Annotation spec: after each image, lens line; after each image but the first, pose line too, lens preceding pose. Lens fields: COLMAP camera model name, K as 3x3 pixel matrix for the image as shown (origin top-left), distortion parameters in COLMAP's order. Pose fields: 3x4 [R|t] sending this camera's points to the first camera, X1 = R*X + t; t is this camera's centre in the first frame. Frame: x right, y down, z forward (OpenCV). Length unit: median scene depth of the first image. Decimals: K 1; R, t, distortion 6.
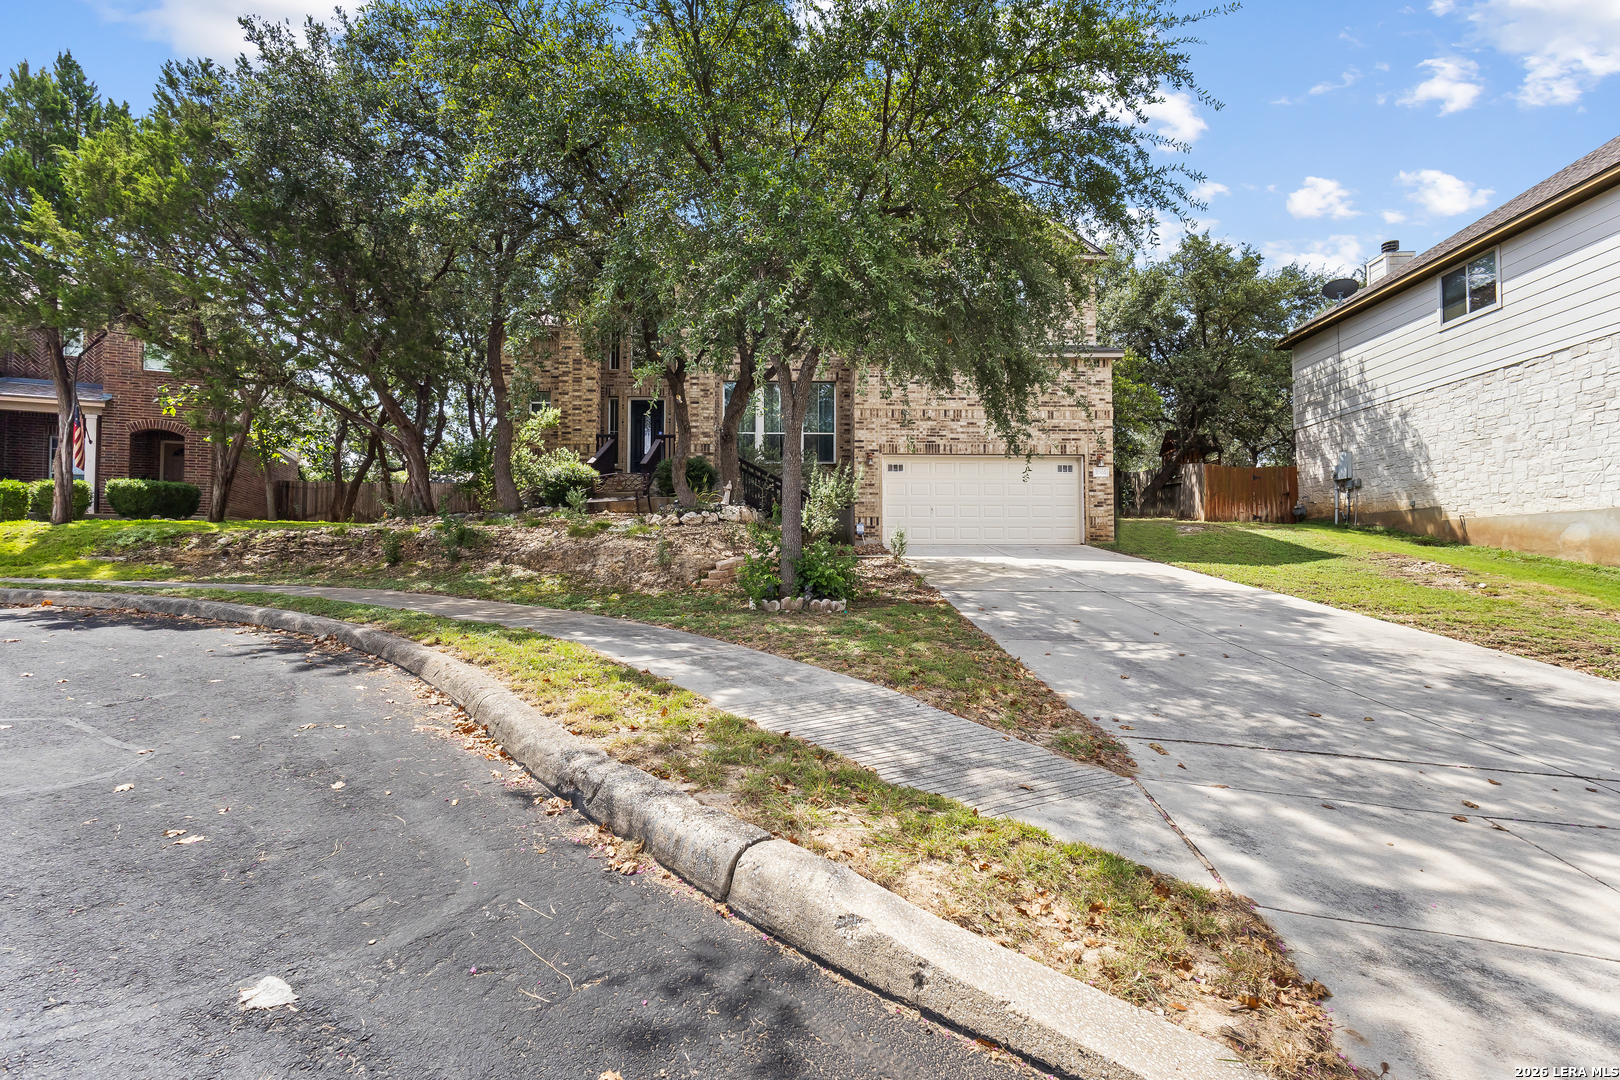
lens RADIAL K [[759.6, 0, 810.0], [0, 759.6, 540.0], [0, 0, 1]] dist [-0.000964, -0.000065]
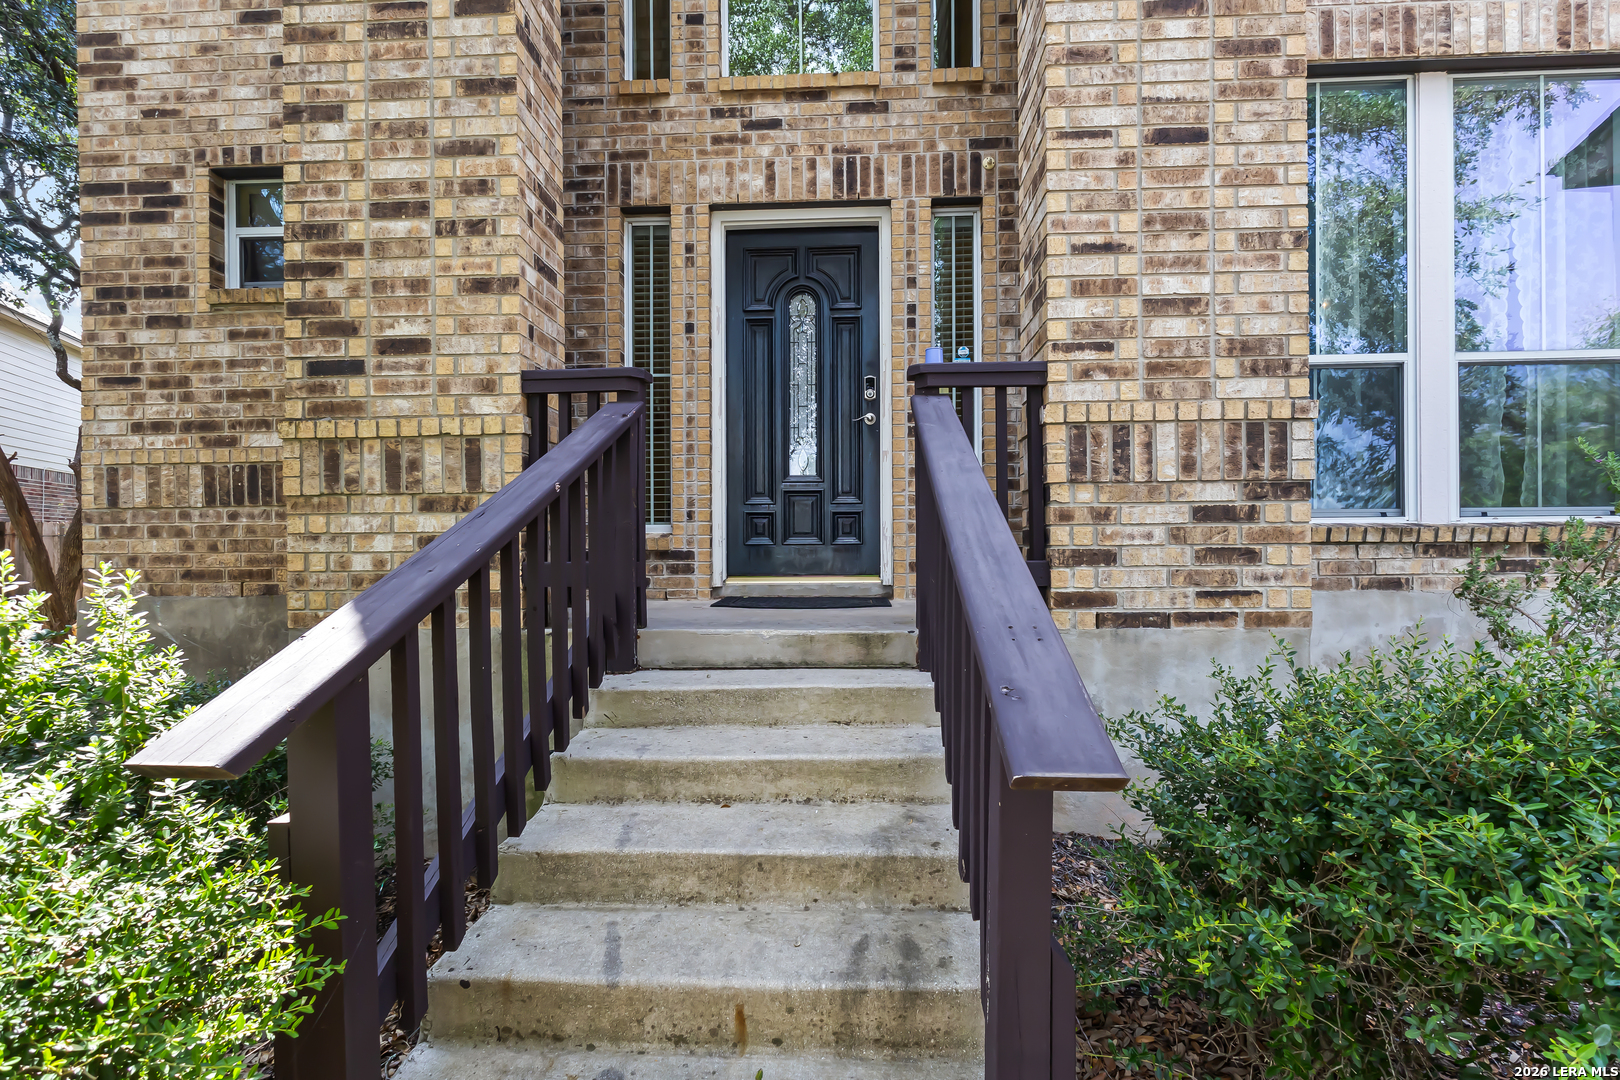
lens RADIAL K [[759.6, 0, 810.0], [0, 759.6, 540.0], [0, 0, 1]] dist [-0.000964, -0.000065]
pose [[0.996579, -0.008060, -0.082246, -0.216537], [0.009876, 0.999716, 0.021694, -0.110744], [0.082048, -0.022432, 0.996376, 0.872752]]
